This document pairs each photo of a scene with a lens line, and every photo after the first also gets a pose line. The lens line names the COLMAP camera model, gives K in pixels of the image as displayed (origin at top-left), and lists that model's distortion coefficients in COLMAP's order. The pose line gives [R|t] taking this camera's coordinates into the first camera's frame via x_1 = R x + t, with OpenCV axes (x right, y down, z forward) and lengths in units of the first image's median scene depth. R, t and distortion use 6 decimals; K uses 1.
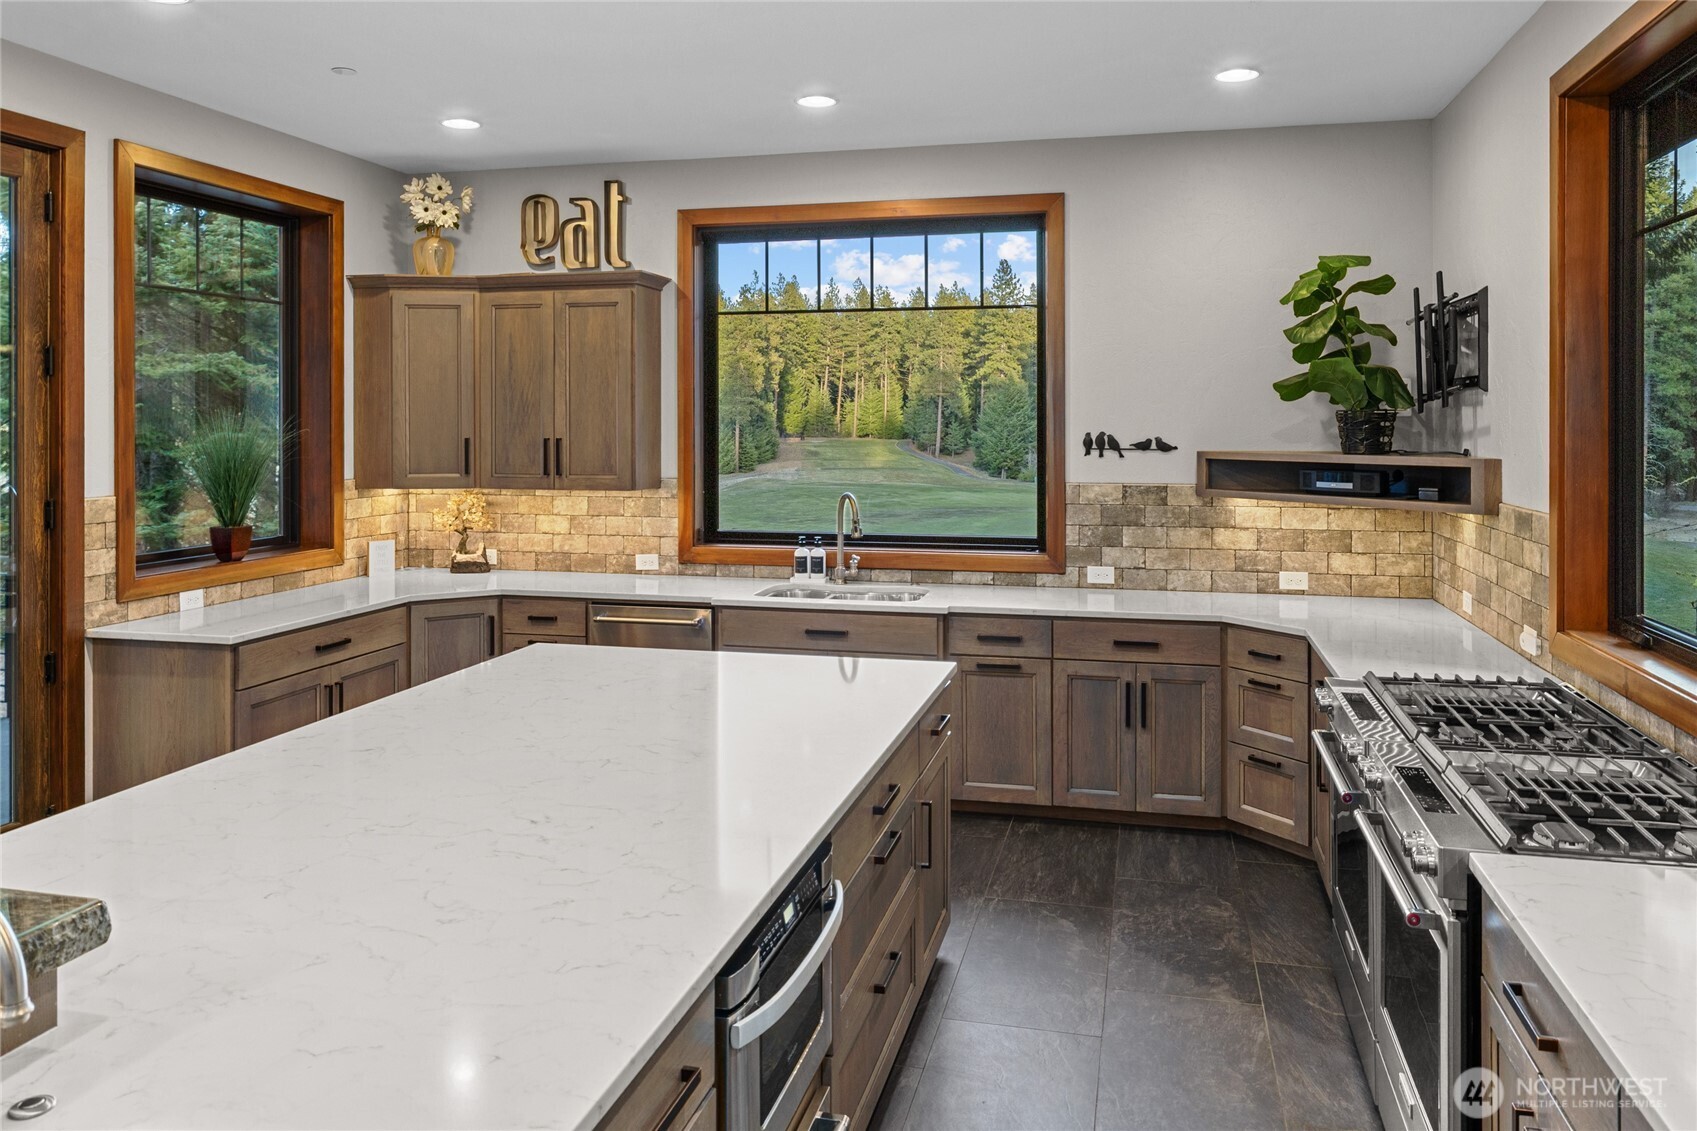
lens RADIAL K [[1224.2, 0, 842.0], [0, 1224.2, 421.2], [0, 0, 1]] dist [-0.002203, -0.000394]
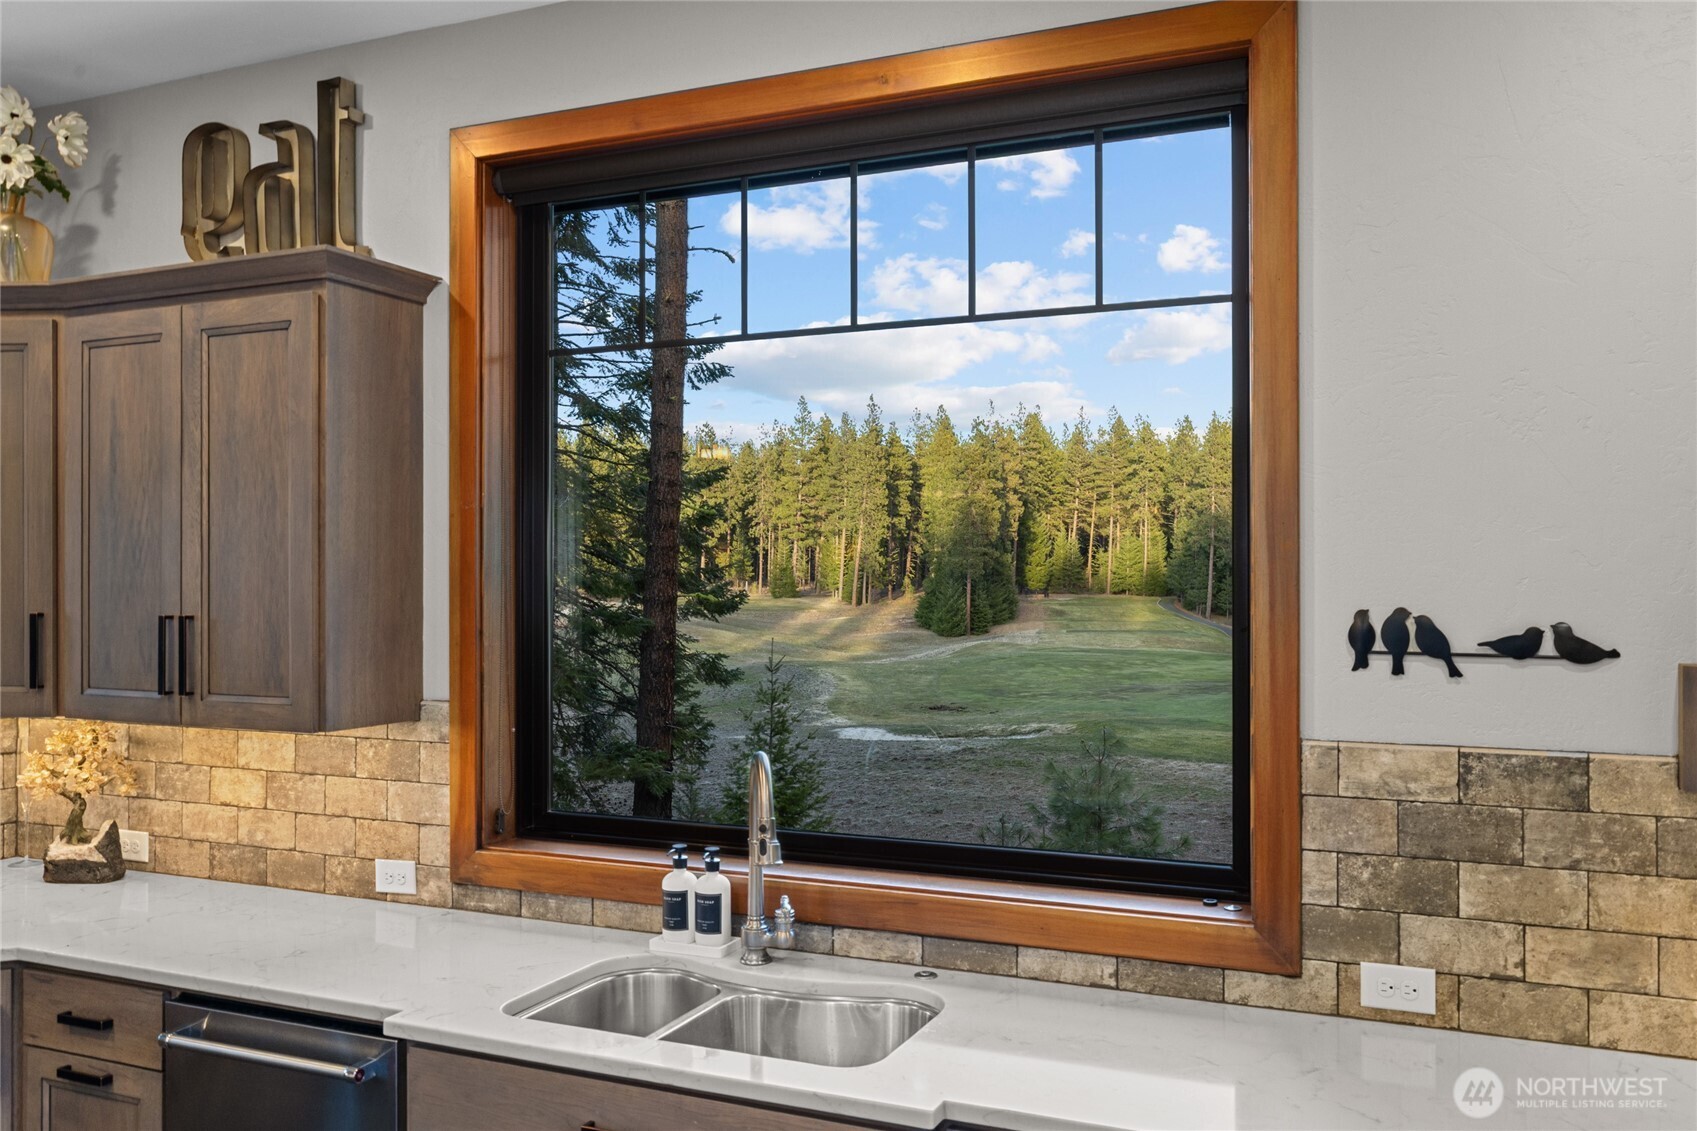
lens RADIAL K [[1401.9, 0, 848.5], [0, 1401.9, 565.5], [0, 0, 1]] dist [0.000406, -0.003040]
pose [[0.984593, -0.002438, -0.174844, 0.112236], [0.001250, 0.999975, -0.006900, -0.001663], [0.174857, 0.006575, 0.984572, 0.506892]]
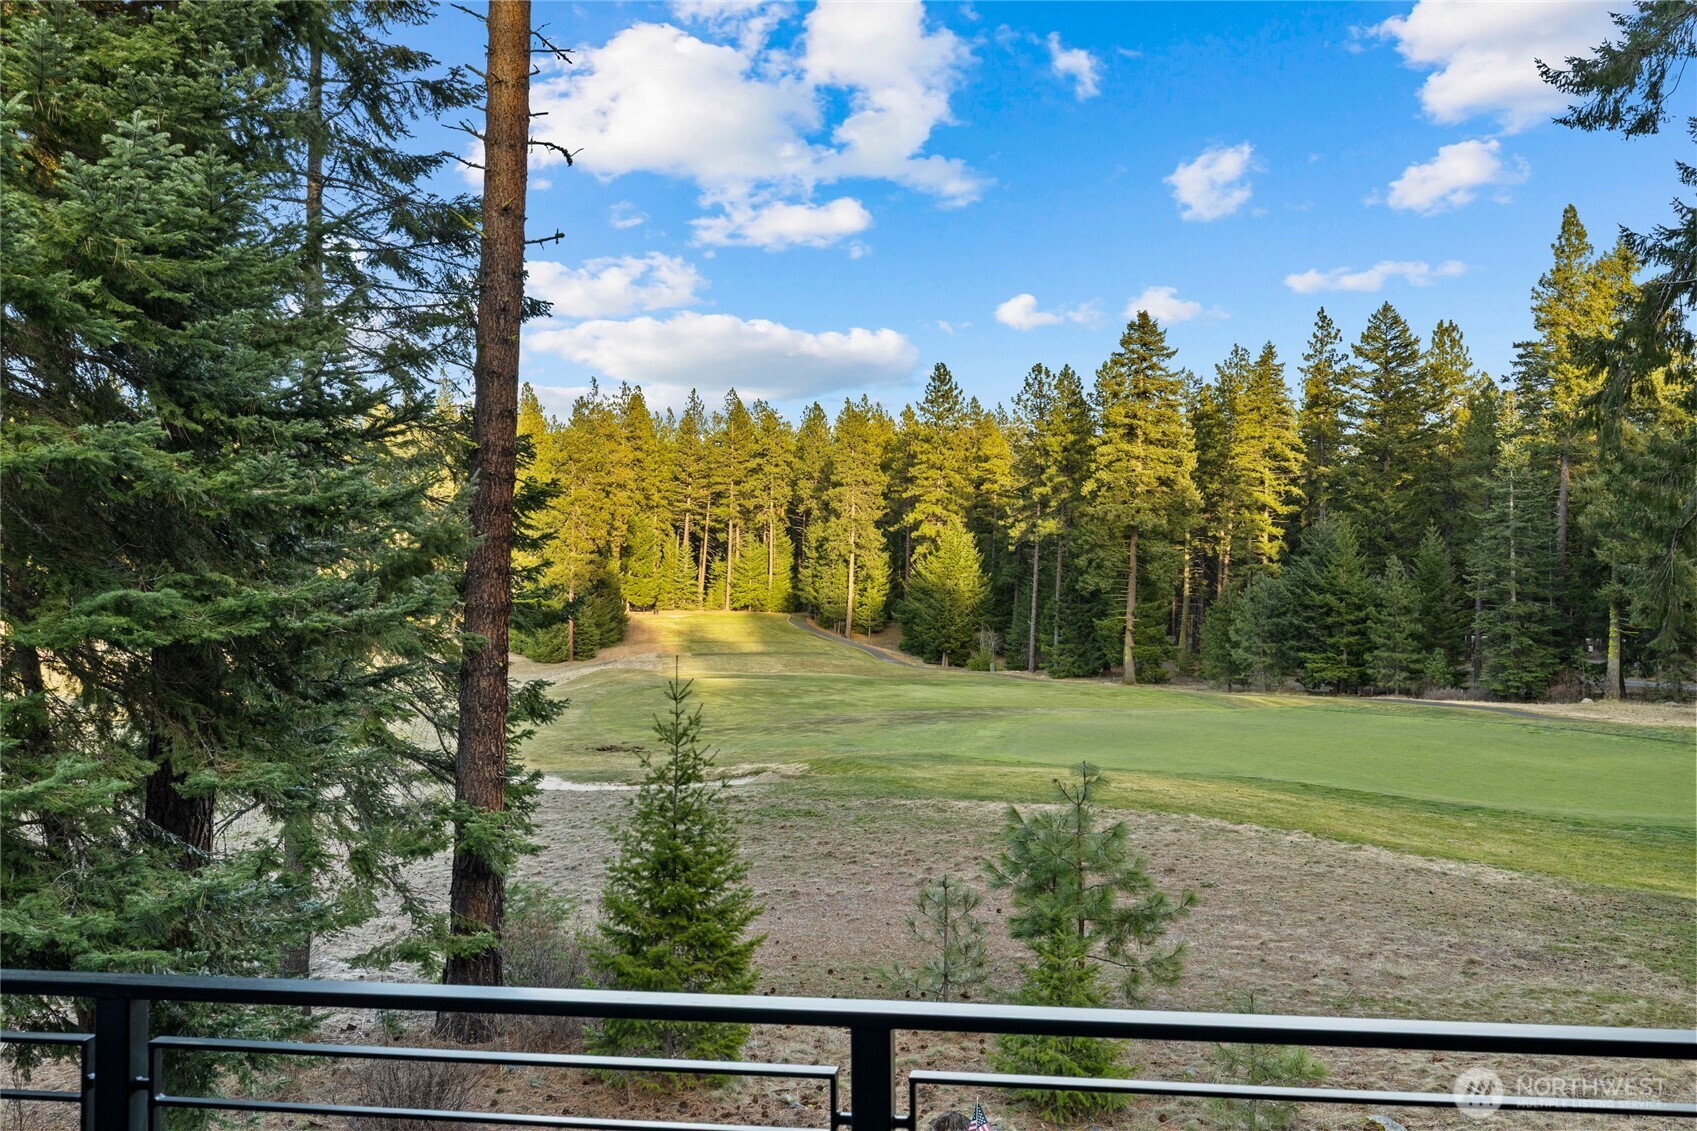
lens RADIAL K [[1669.4, 0, 810.0], [0, 1669.4, 559.6], [0, 0, 1]] dist [-0.010347, 0.013516]
pose [[0.997066, -0.004021, 0.076446, -0.670163], [0.005372, 0.999833, -0.017486, 0.030258], [-0.076363, 0.017845, 0.996920, 0.768185]]
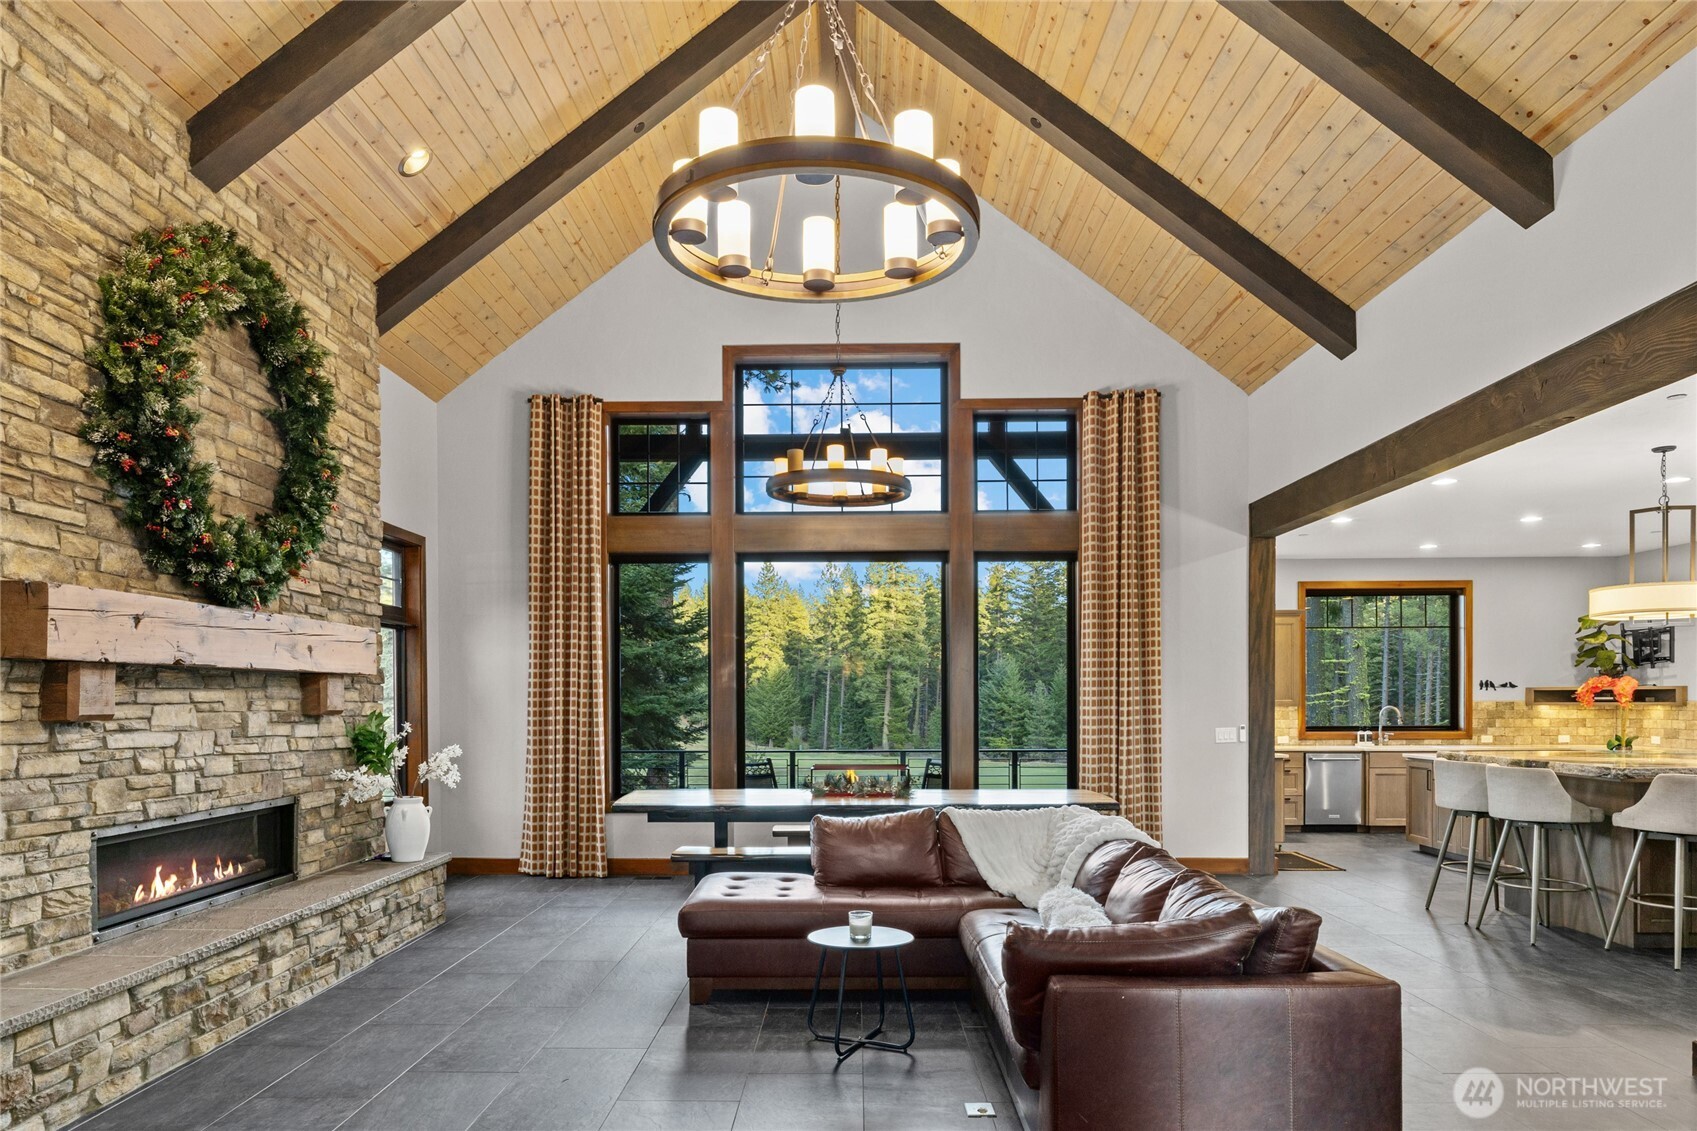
lens RADIAL K [[1090.9, 0, 839.1], [0, 1090.9, 707.9], [0, 0, 1]] dist [0.012667, -0.001015]
pose [[0.972409, -0.005218, 0.233224, -1.430463], [0.003431, 0.999962, 0.008069, 0.039539], [-0.233257, -0.007046, 0.972389, -0.747635]]
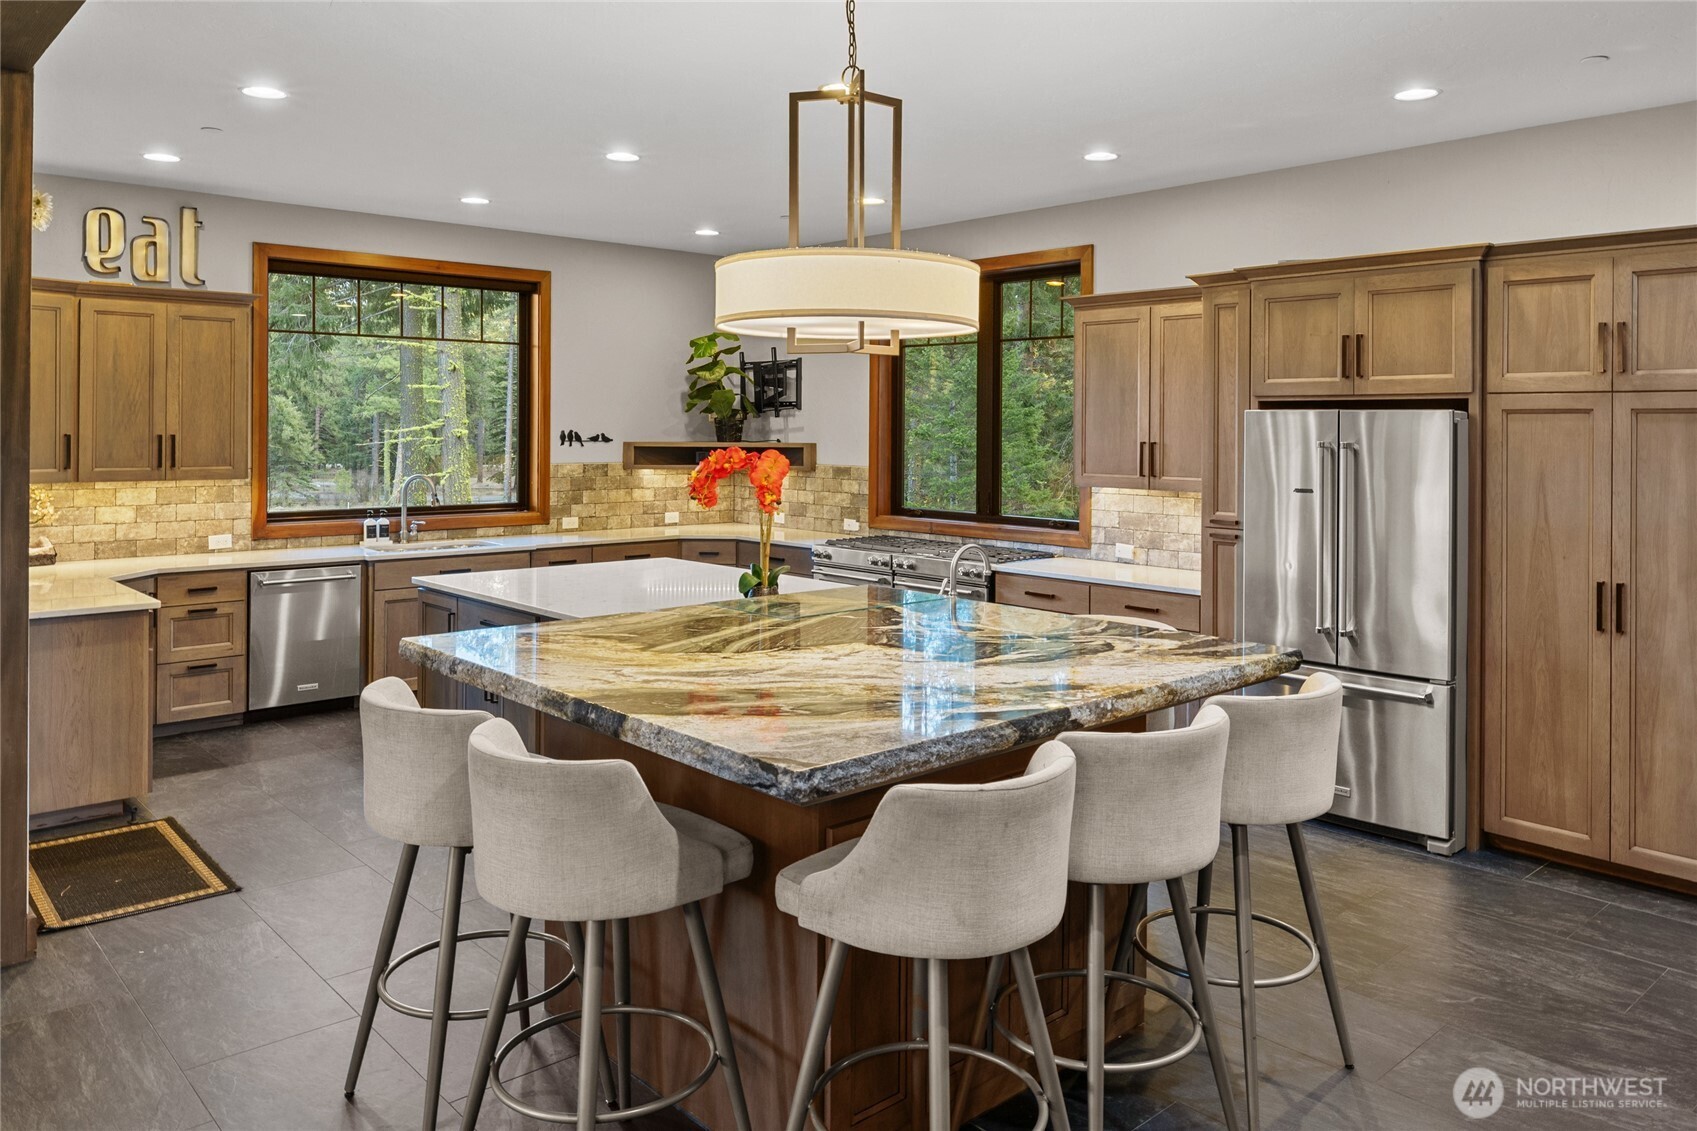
lens RADIAL K [[1241.3, 0, 890.4], [0, 1241.3, 425.6], [0, 0, 1]] dist [-0.002700, 0.000443]
pose [[0.548042, 0.004513, 0.836439, -0.814864], [-0.007145, 0.999974, -0.000714, 0.001602], [-0.836420, -0.005585, 0.548060, -0.178266]]
